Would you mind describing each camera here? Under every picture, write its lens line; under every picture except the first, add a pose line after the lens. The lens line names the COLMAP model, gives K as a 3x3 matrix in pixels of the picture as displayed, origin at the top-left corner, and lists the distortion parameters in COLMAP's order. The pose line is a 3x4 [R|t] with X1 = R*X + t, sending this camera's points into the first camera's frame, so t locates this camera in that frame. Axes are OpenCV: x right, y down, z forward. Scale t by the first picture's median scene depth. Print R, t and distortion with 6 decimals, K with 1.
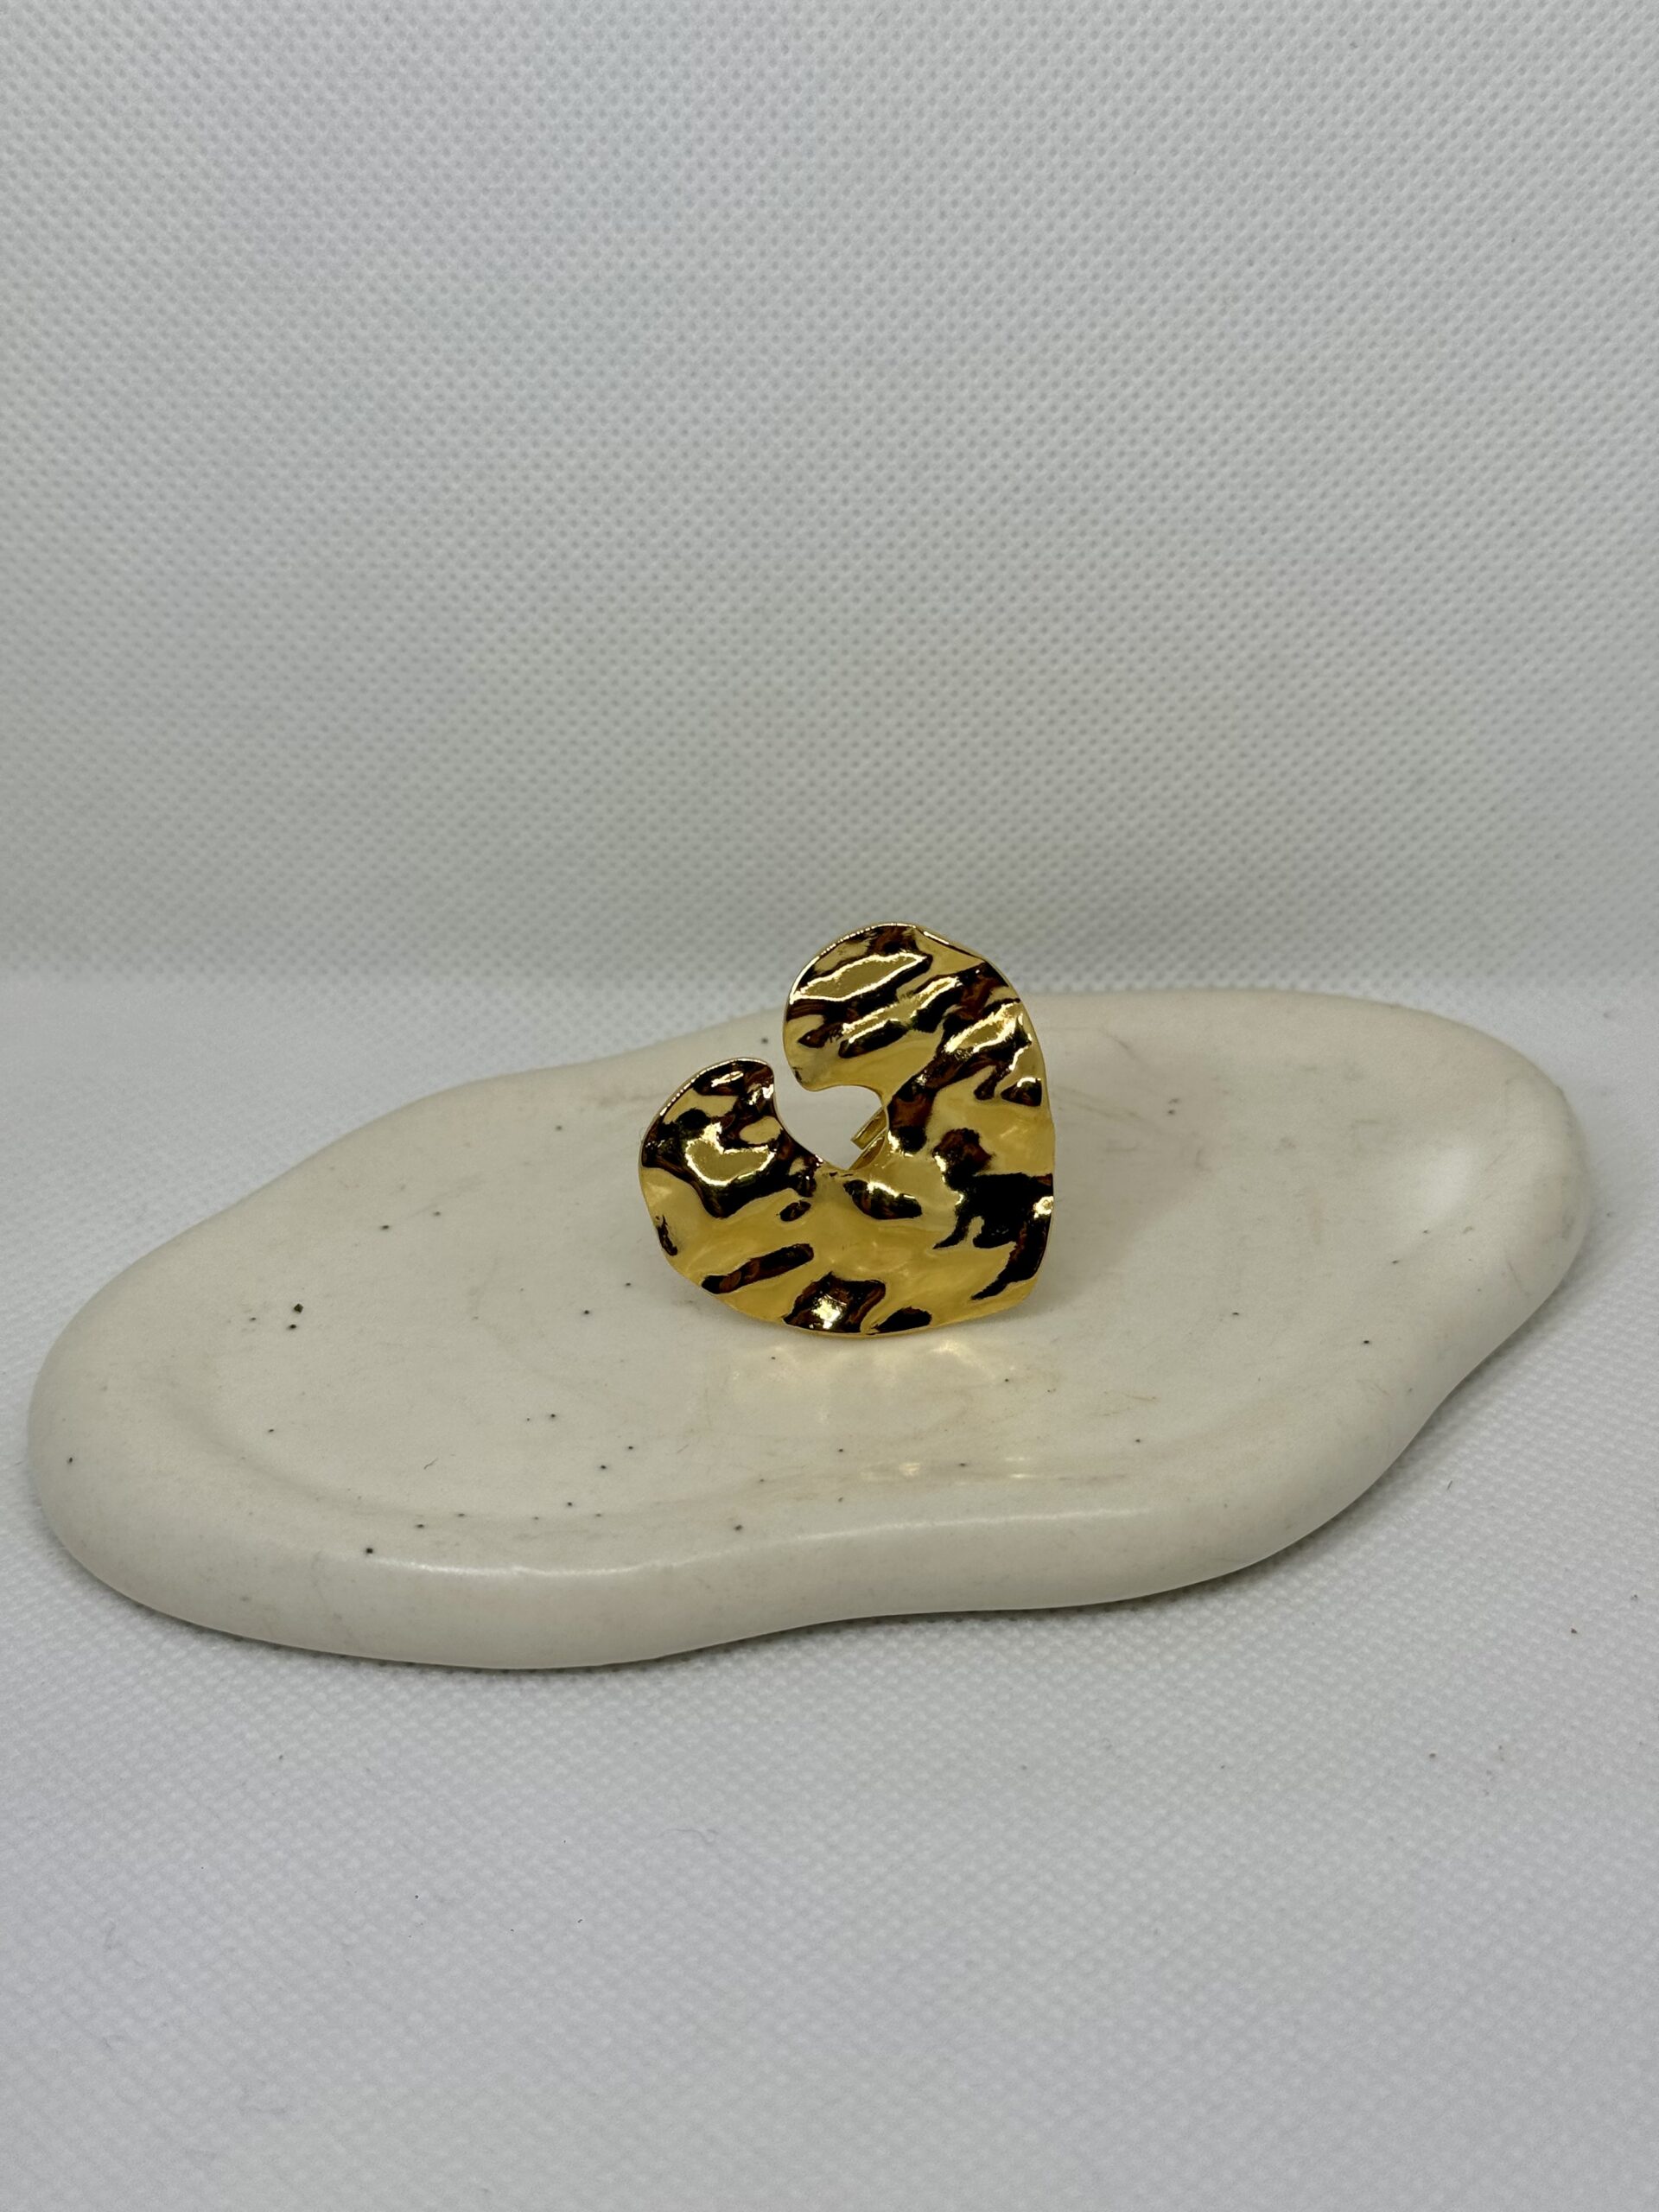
lens RADIAL K [[3260.8, 0, 829.5], [0, 3260.8, 1106.0], [0, 0, 1]] dist [0.228409, -0.864378]
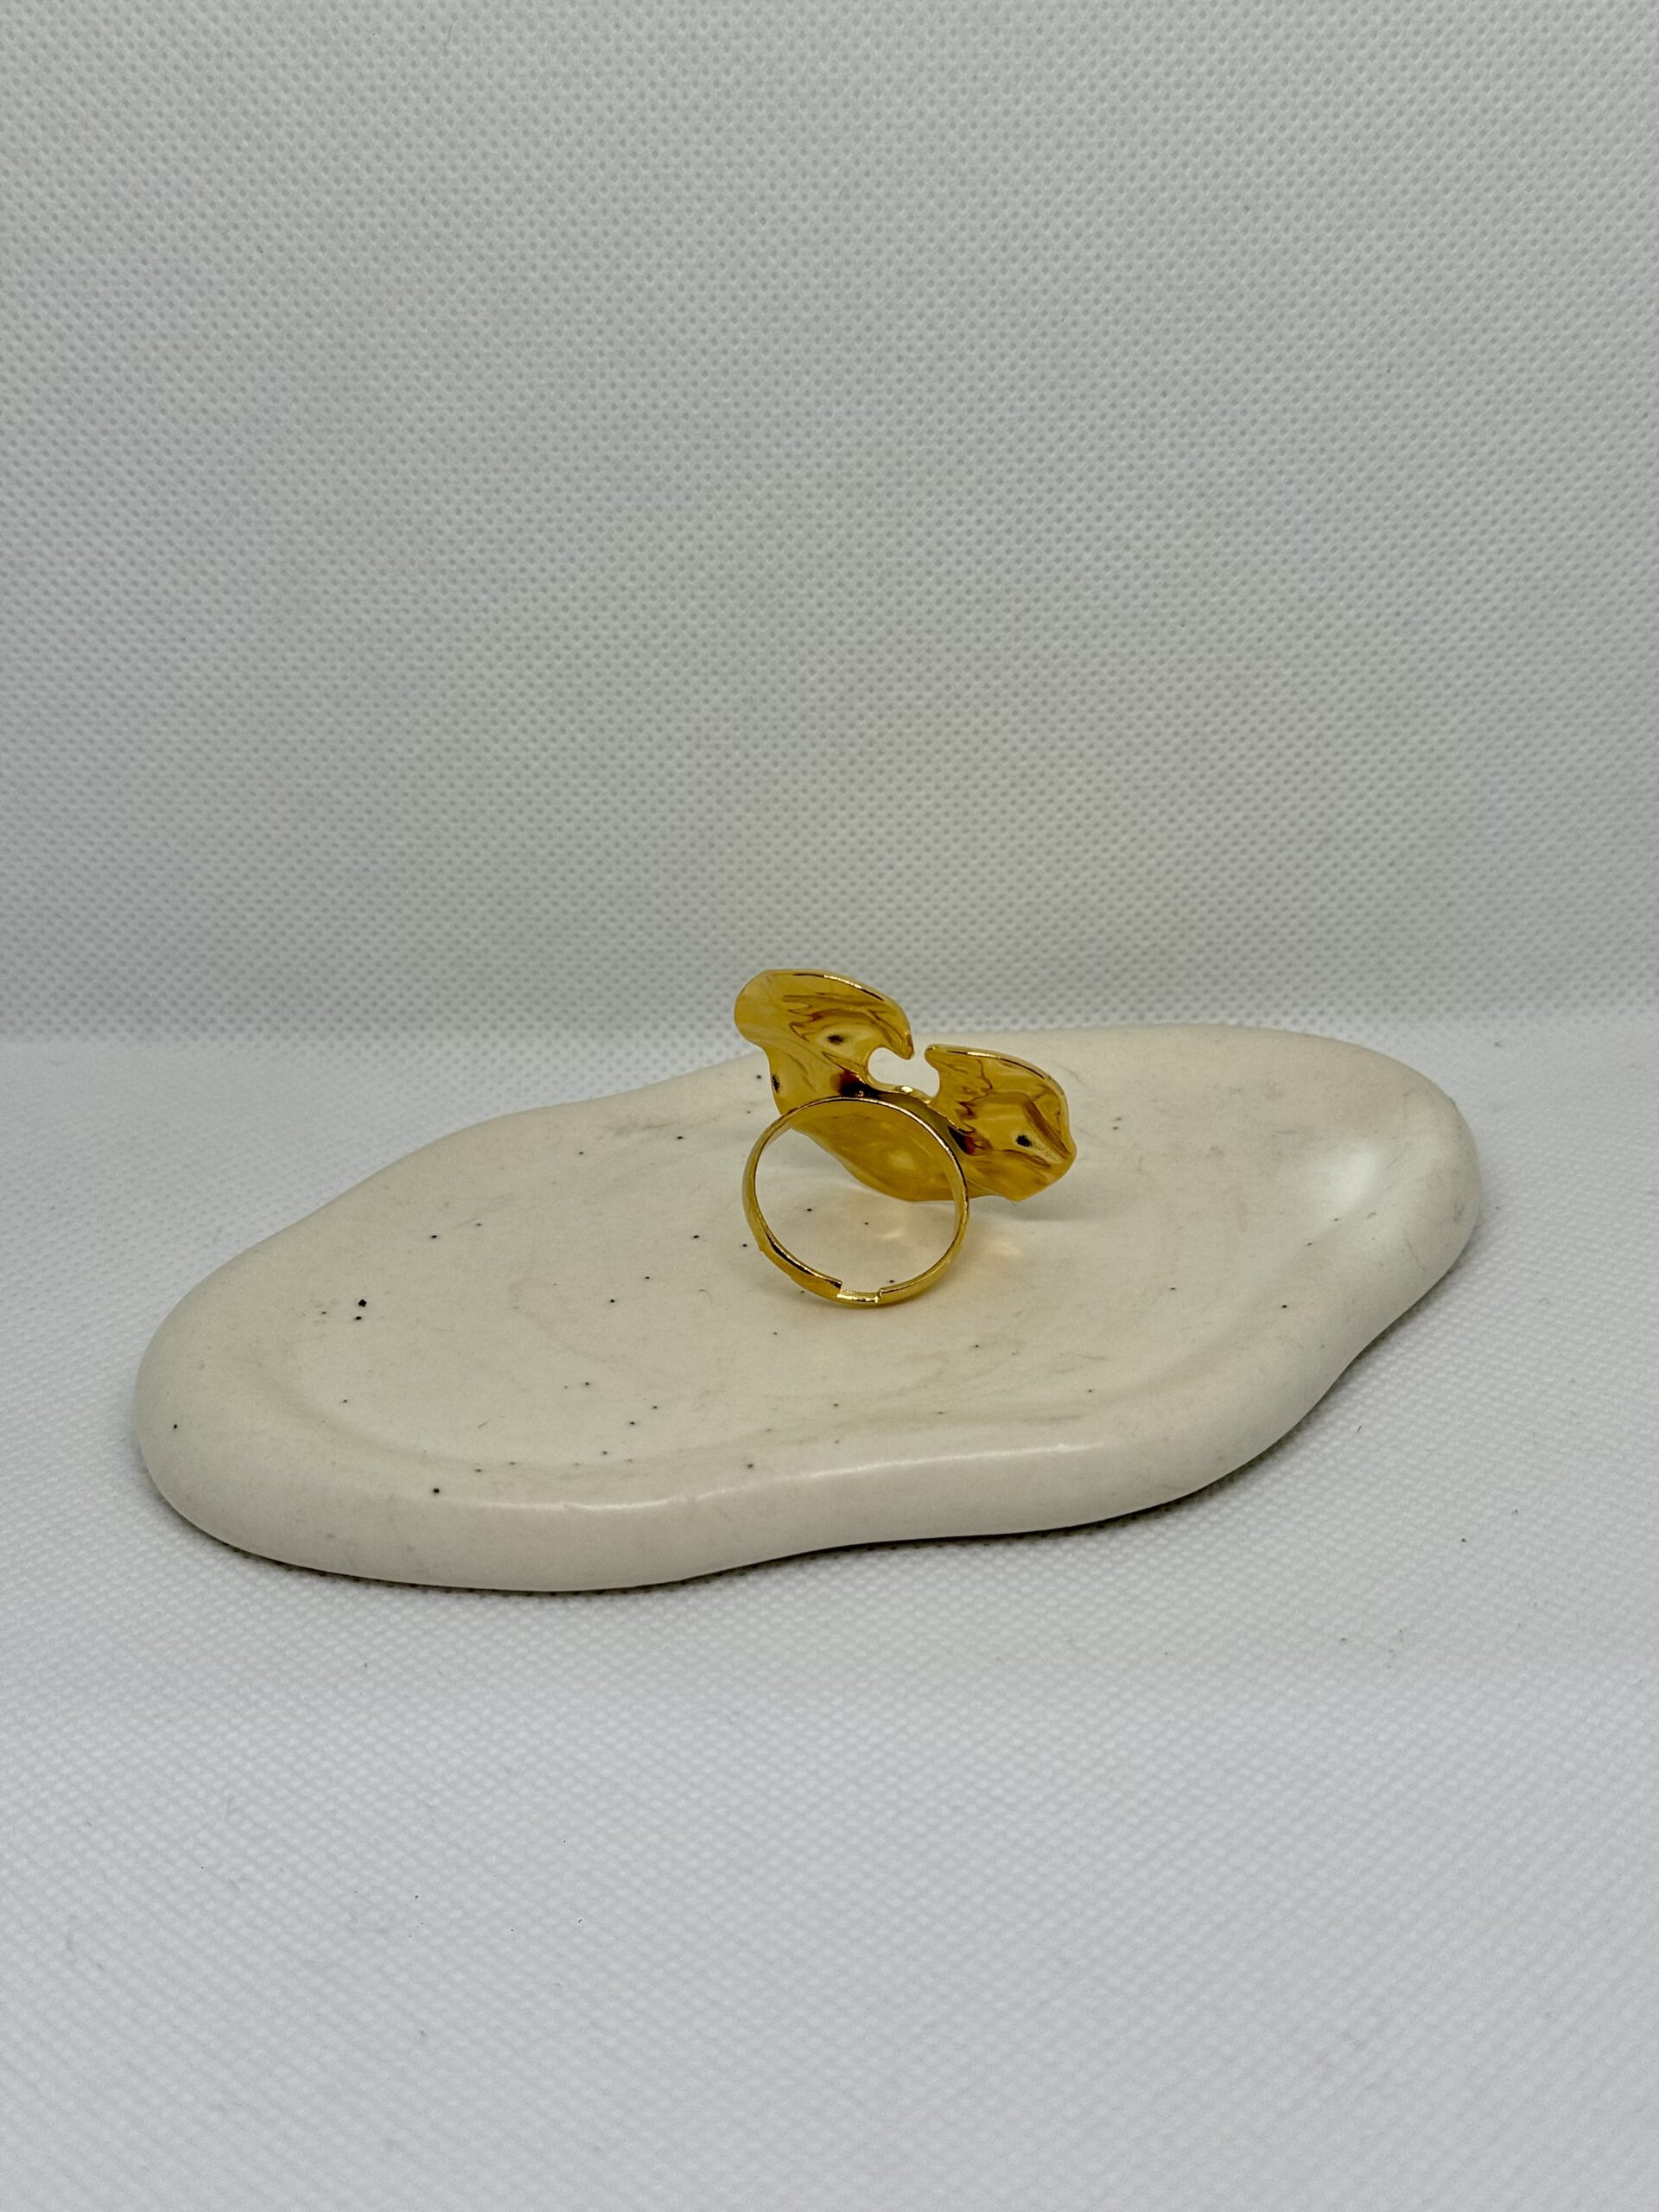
lens RADIAL K [[3260.8, 0, 829.5], [0, 3260.8, 1106.0], [0, 0, 1]] dist [0.228409, -0.864378]
pose [[0.999760, -0.019801, 0.009405, -0.006827], [0.020182, 0.998900, -0.042320, 0.043283], [-0.008557, 0.042499, 0.999060, -0.153212]]
